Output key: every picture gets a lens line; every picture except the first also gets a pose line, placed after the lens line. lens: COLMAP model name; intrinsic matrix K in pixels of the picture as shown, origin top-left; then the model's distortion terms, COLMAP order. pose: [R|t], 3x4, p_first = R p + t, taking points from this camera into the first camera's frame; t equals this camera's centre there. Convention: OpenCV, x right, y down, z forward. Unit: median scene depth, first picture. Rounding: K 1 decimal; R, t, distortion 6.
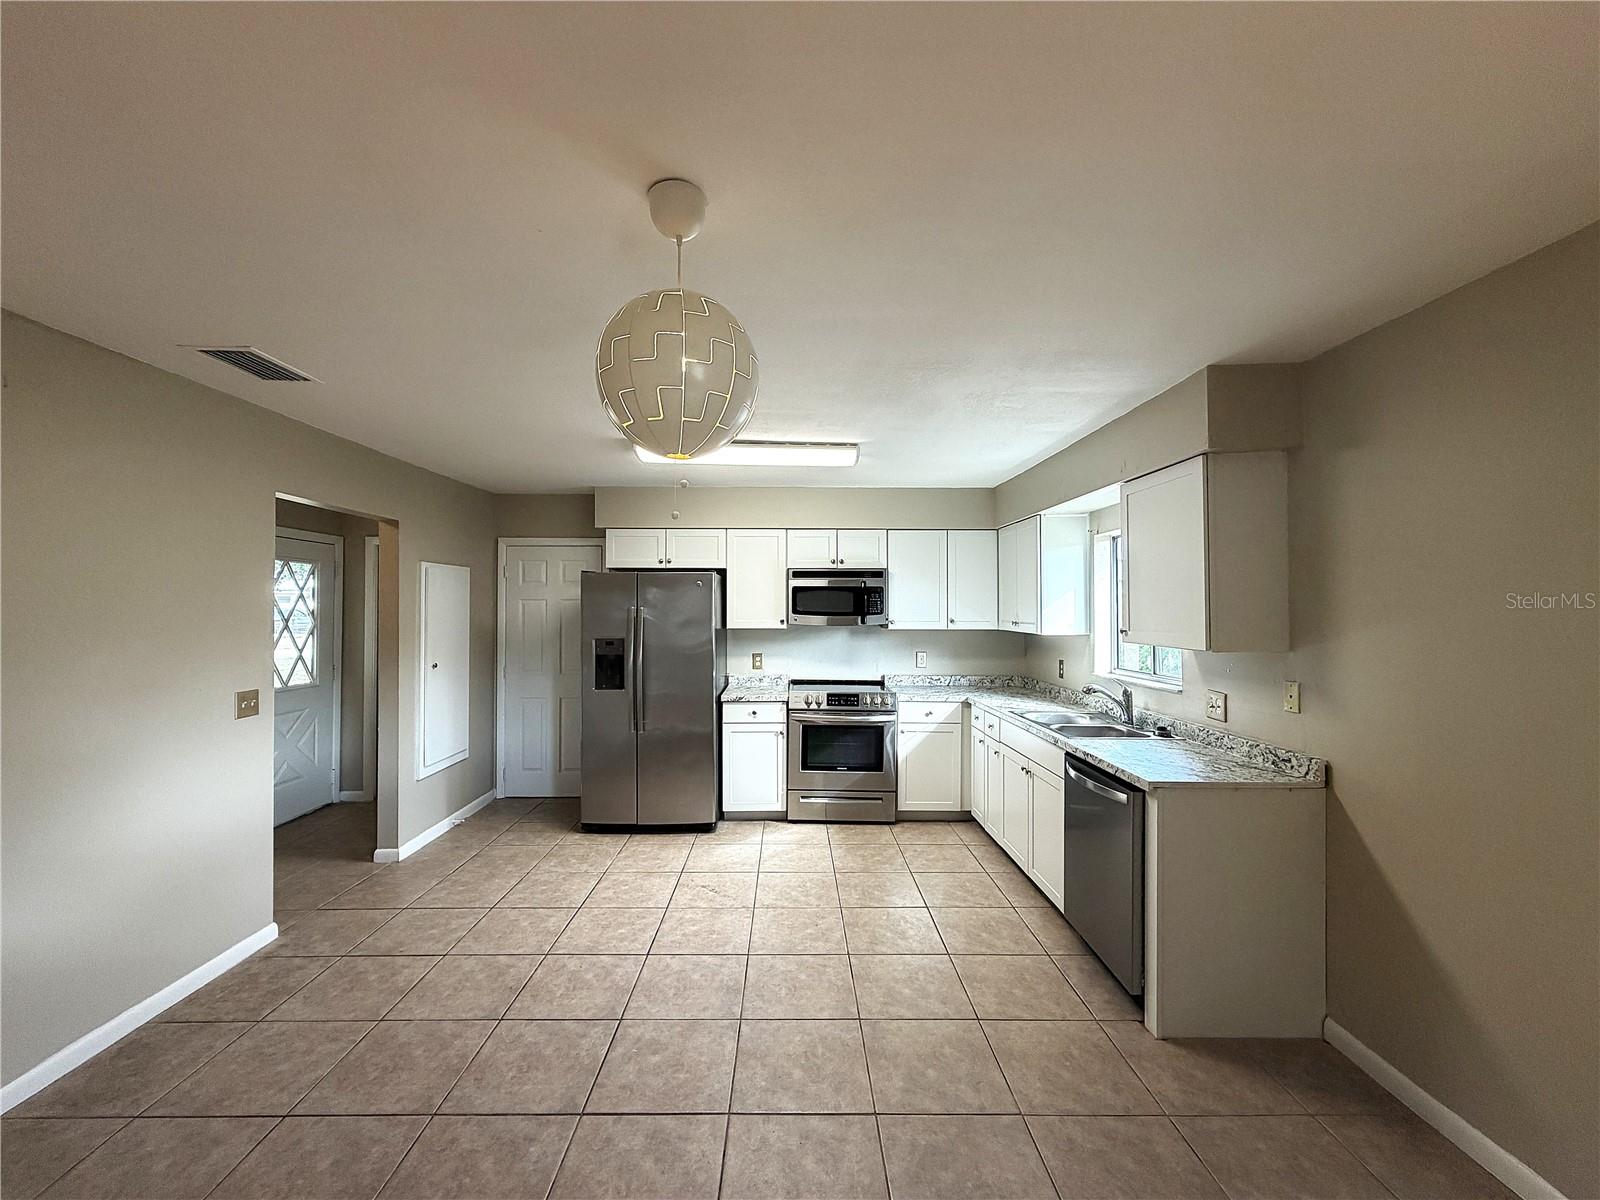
lens RADIAL K [[637.7, 0, 792.7], [0, 637.7, 600.5], [0, 0, 1]] dist [0.003033, -0.001048]
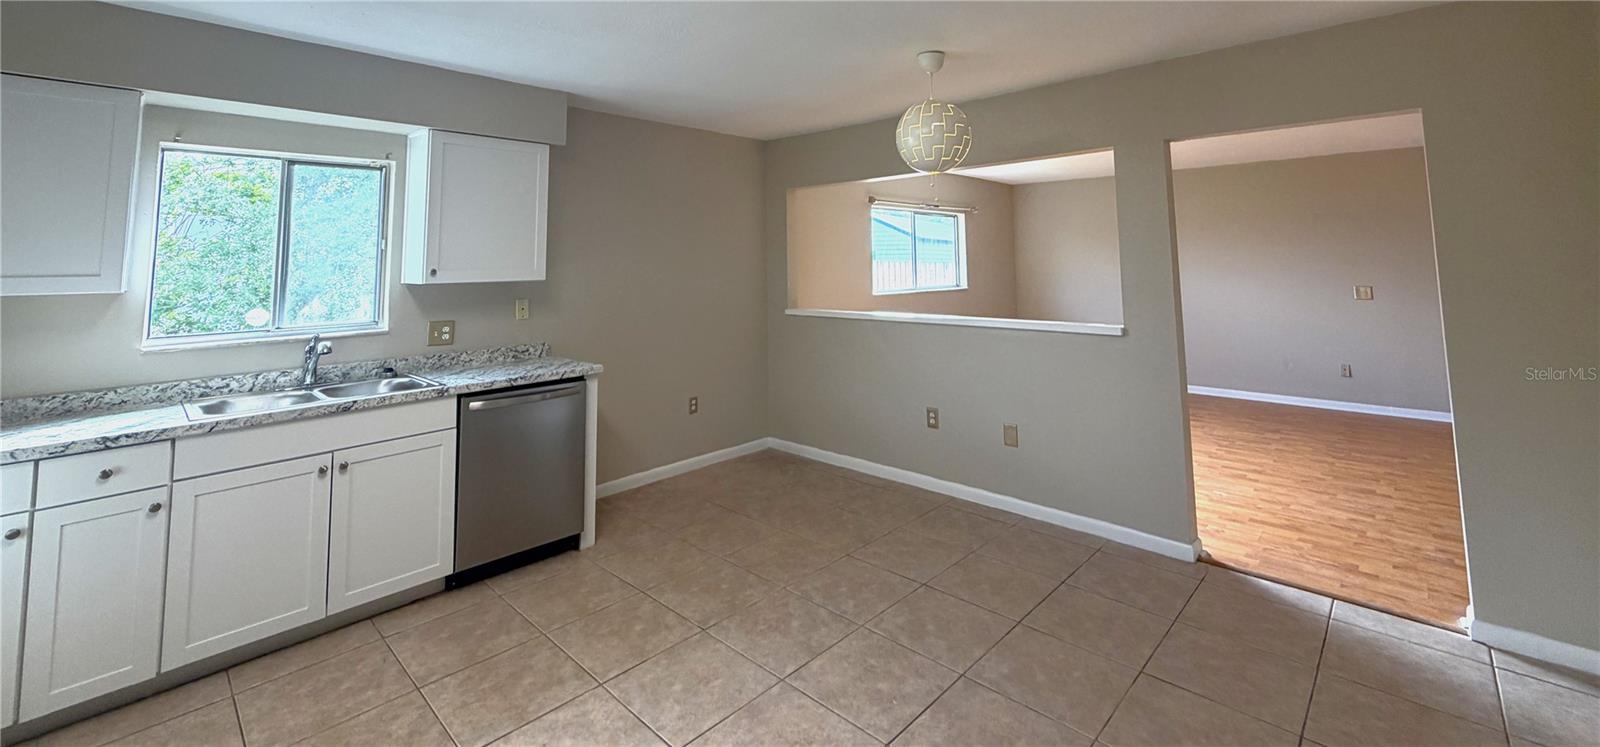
lens RADIAL K [[634.0, 0, 797.1], [0, 634.0, 202.3], [0, 0, 1]] dist [-0.001411, -0.000437]
pose [[-0.716156, 0.074489, 0.693954, -0.417868], [0.003615, 0.994671, -0.103038, 0.029856], [-0.697931, -0.071283, -0.712609, 0.894869]]
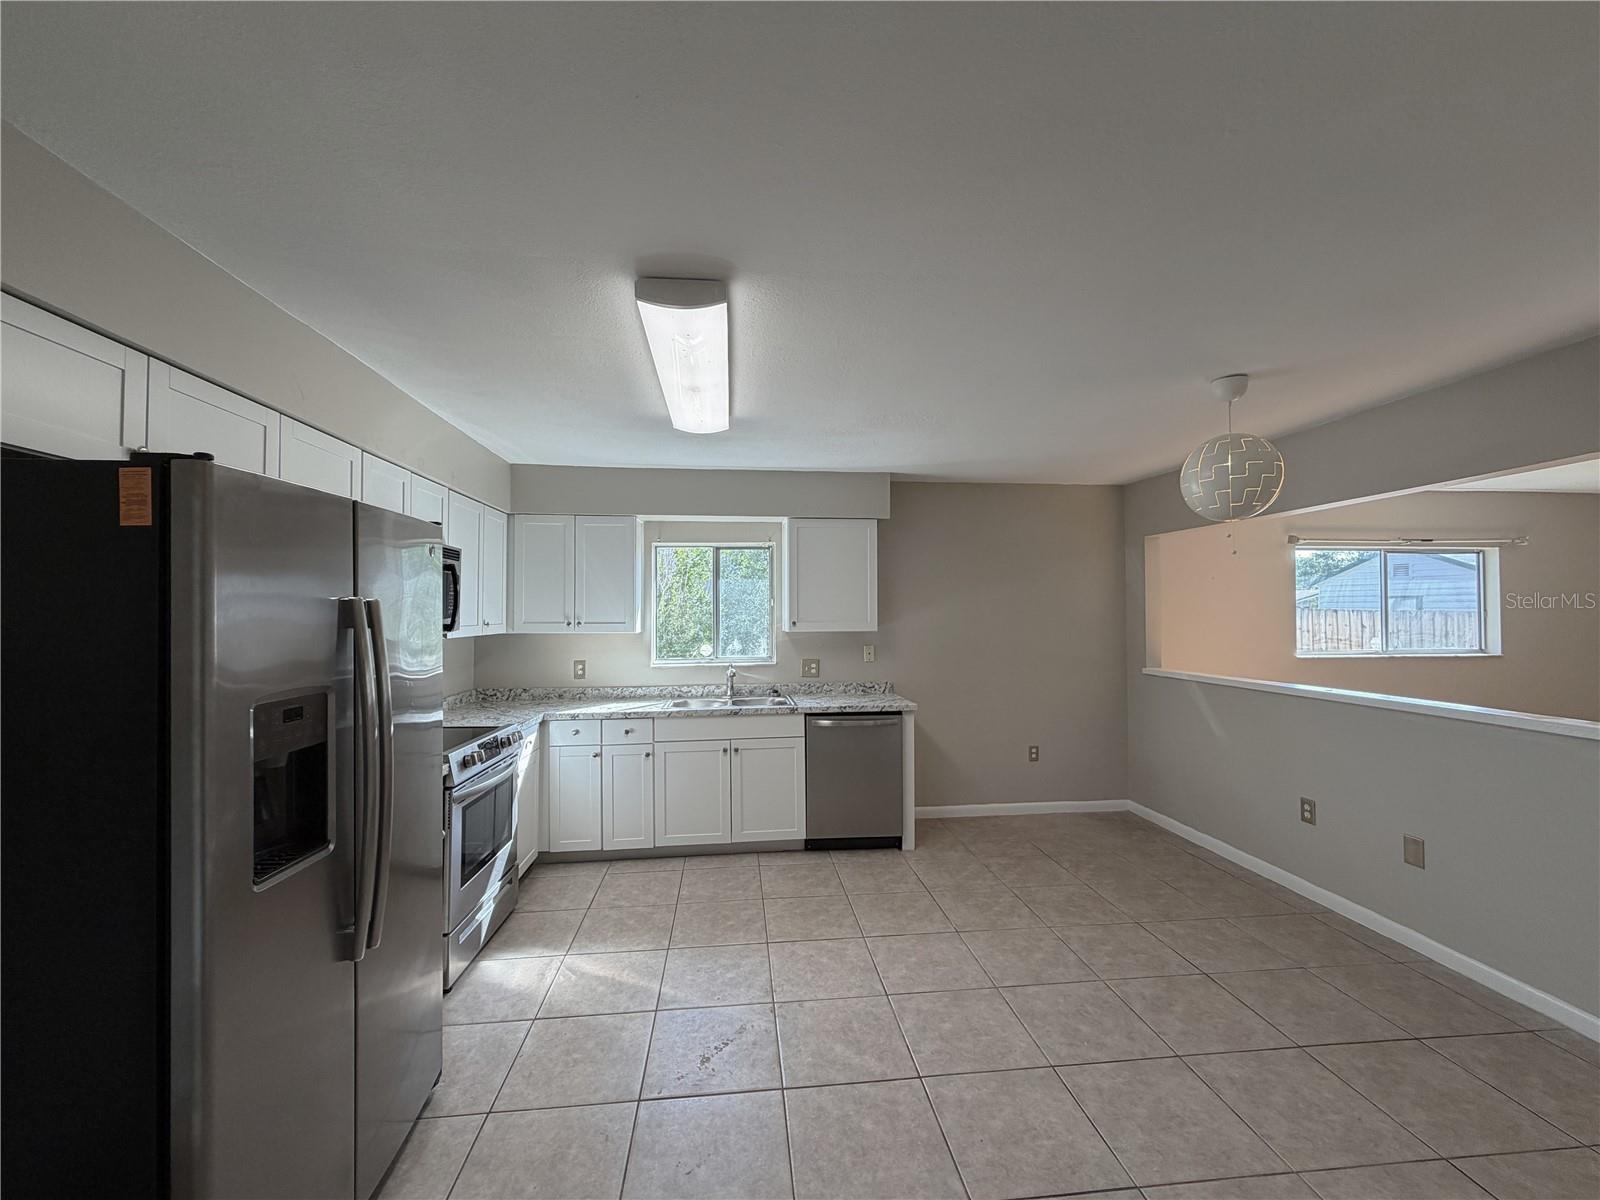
lens RADIAL K [[637.7, 0, 797.1], [0, 637.7, 593.2], [0, 0, 1]] dist [0.003033, -0.001048]
pose [[-0.095420, 0.028577, 0.995027, -0.597970], [-0.007329, 0.999541, -0.029410, 0.015613], [-0.995410, -0.010099, -0.095167, 0.760673]]
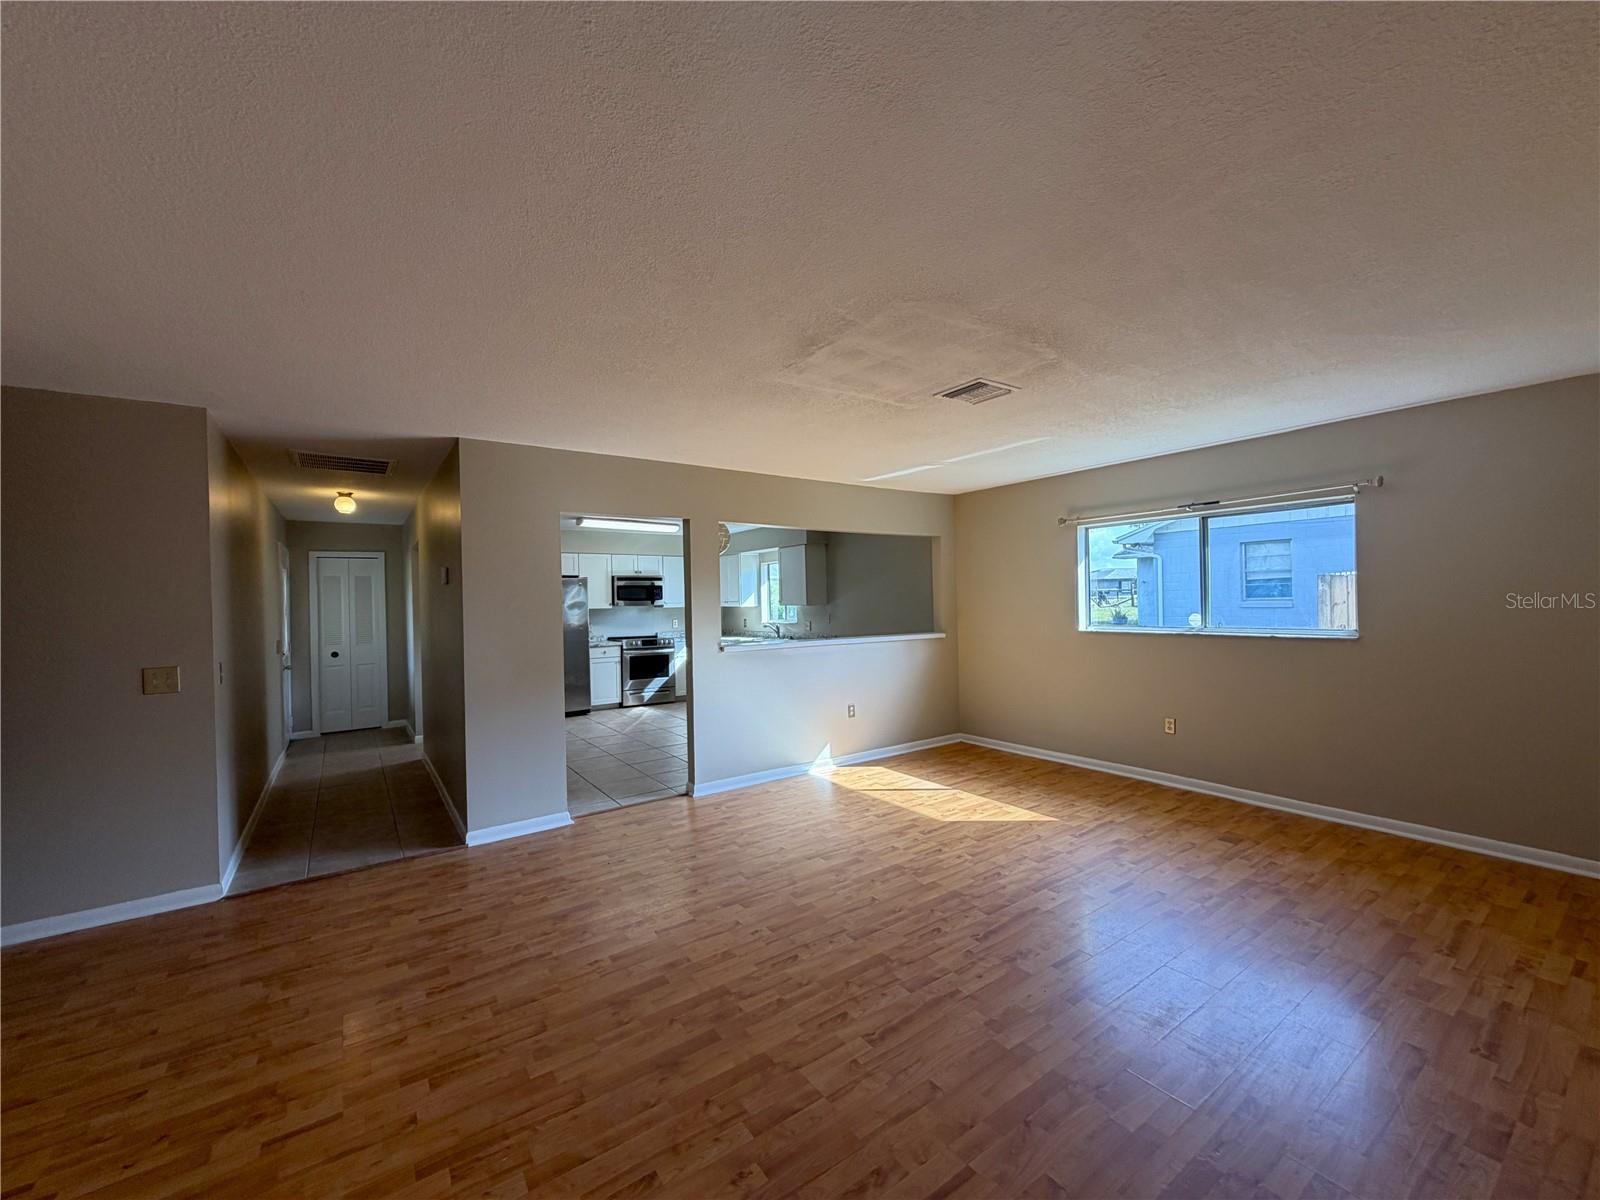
lens RADIAL K [[637.7, 0, 801.8], [0, 637.7, 596.5], [0, 0, 1]] dist [0.003033, -0.001048]
pose [[0.812586, -0.018410, 0.582551, -0.691024], [0.017805, 0.999819, 0.006761, 0.007581], [-0.582570, 0.004879, 0.812766, -0.887859]]
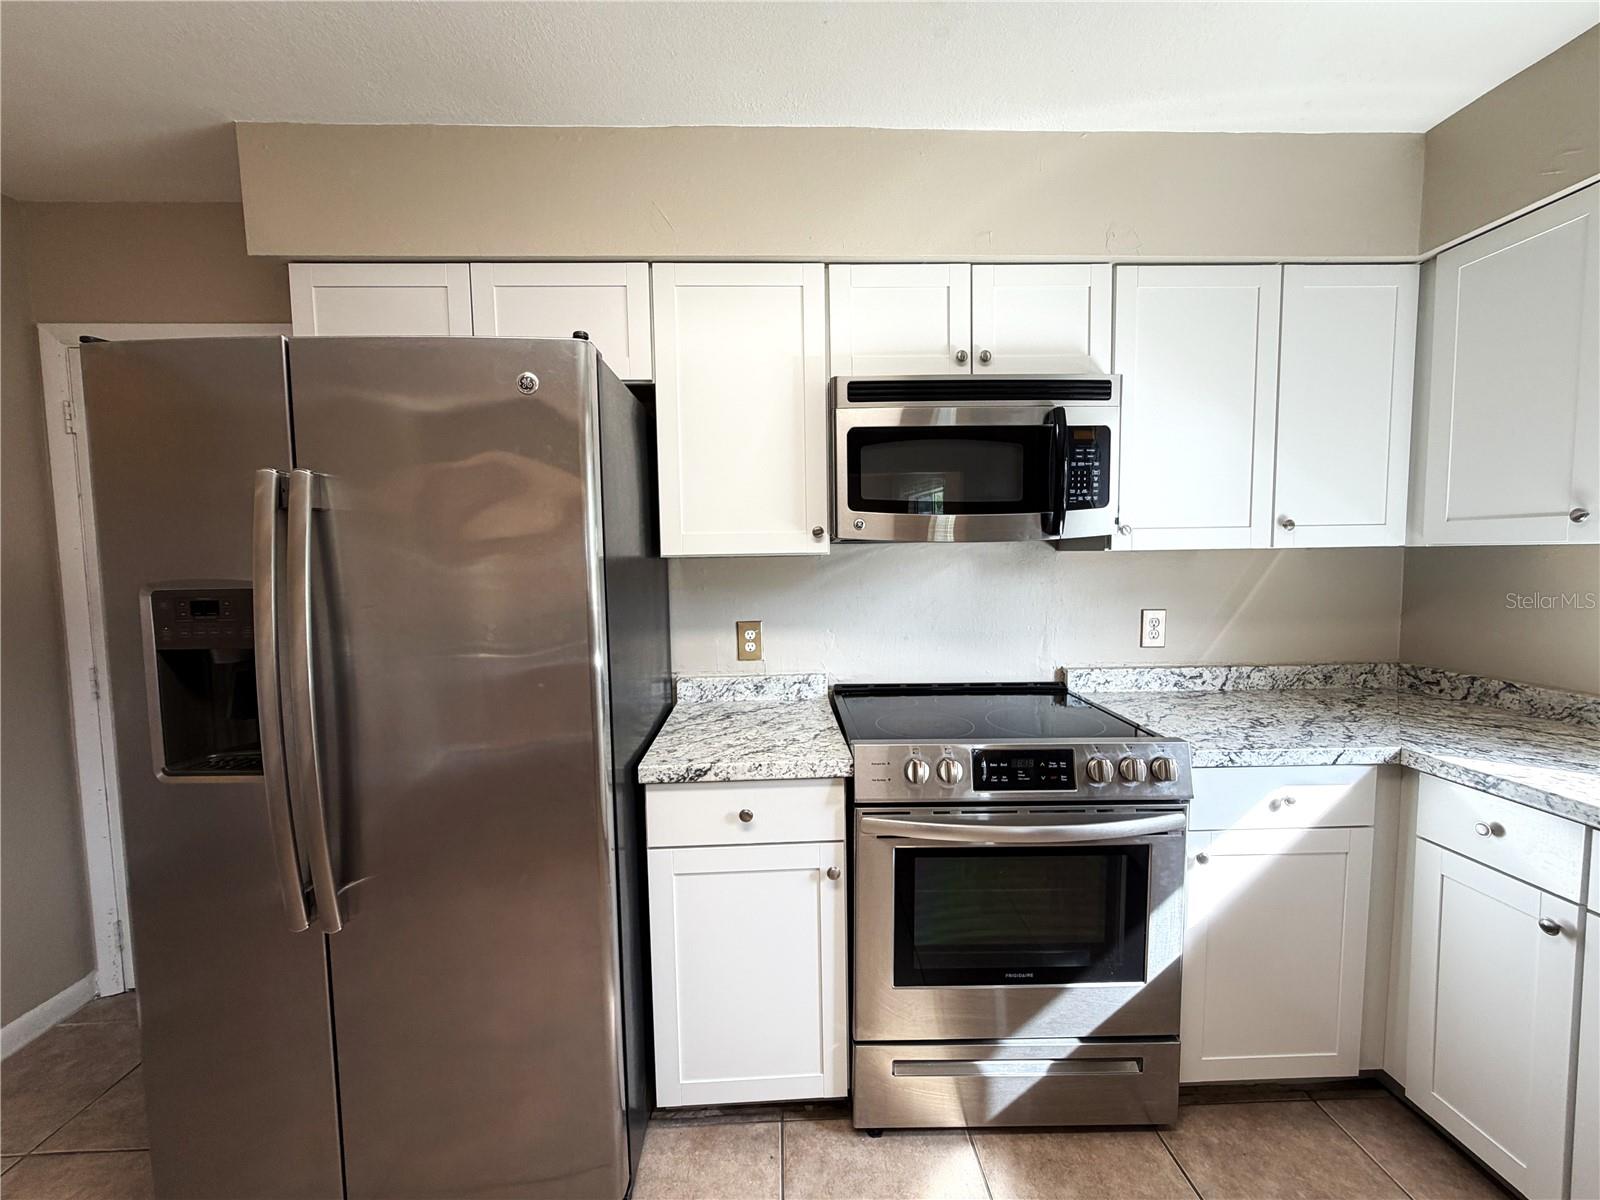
lens RADIAL K [[637.7, 0, 794.9], [0, 637.7, 600.6], [0, 0, 1]] dist [0.003033, -0.001048]
pose [[0.999494, -0.019085, 0.025453, -0.041777], [0.017072, 0.996877, 0.077102, 0.045920], [-0.026845, -0.076629, 0.996698, 0.698268]]
